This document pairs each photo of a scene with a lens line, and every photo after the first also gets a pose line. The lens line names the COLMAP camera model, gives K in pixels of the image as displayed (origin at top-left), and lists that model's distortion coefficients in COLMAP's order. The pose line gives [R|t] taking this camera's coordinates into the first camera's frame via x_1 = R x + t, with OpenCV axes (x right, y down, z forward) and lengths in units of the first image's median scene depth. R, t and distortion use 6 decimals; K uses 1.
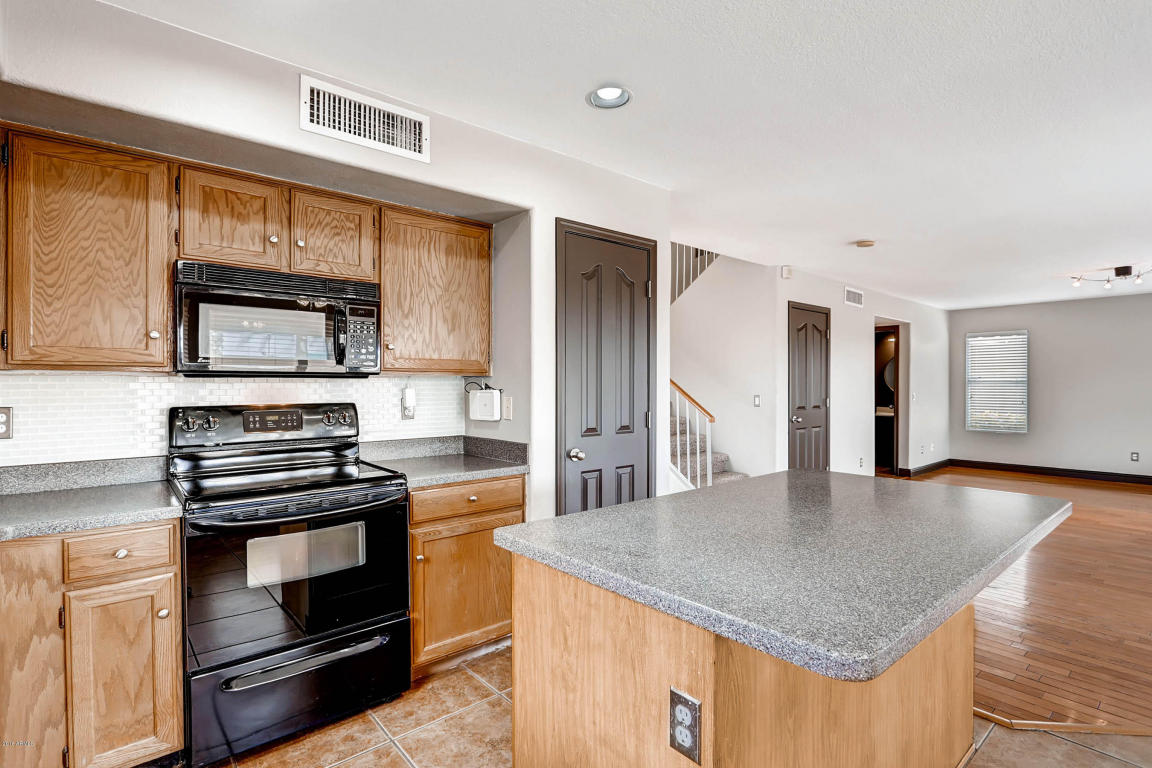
lens RADIAL K [[552.8, 0, 566.8], [0, 552.8, 387.5], [0, 0, 1]] dist [-0.003776, -0.000327]
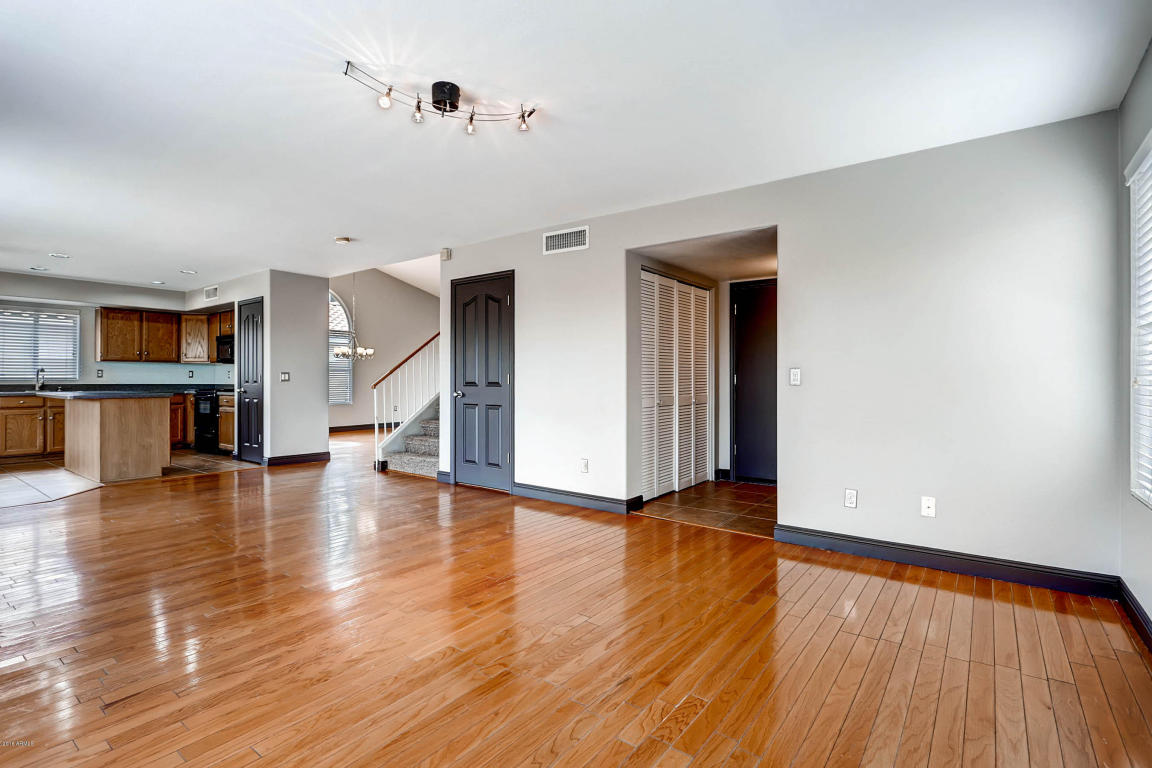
lens RADIAL K [[551.0, 0, 568.9], [0, 551.0, 376.8], [0, 0, 1]] dist [-0.004374, -0.000562]
pose [[0.215176, -0.007093, -0.976550, 3.076069], [-0.007993, 0.999927, -0.009024, 0.076004], [0.976543, 0.009748, 0.215103, 2.094270]]
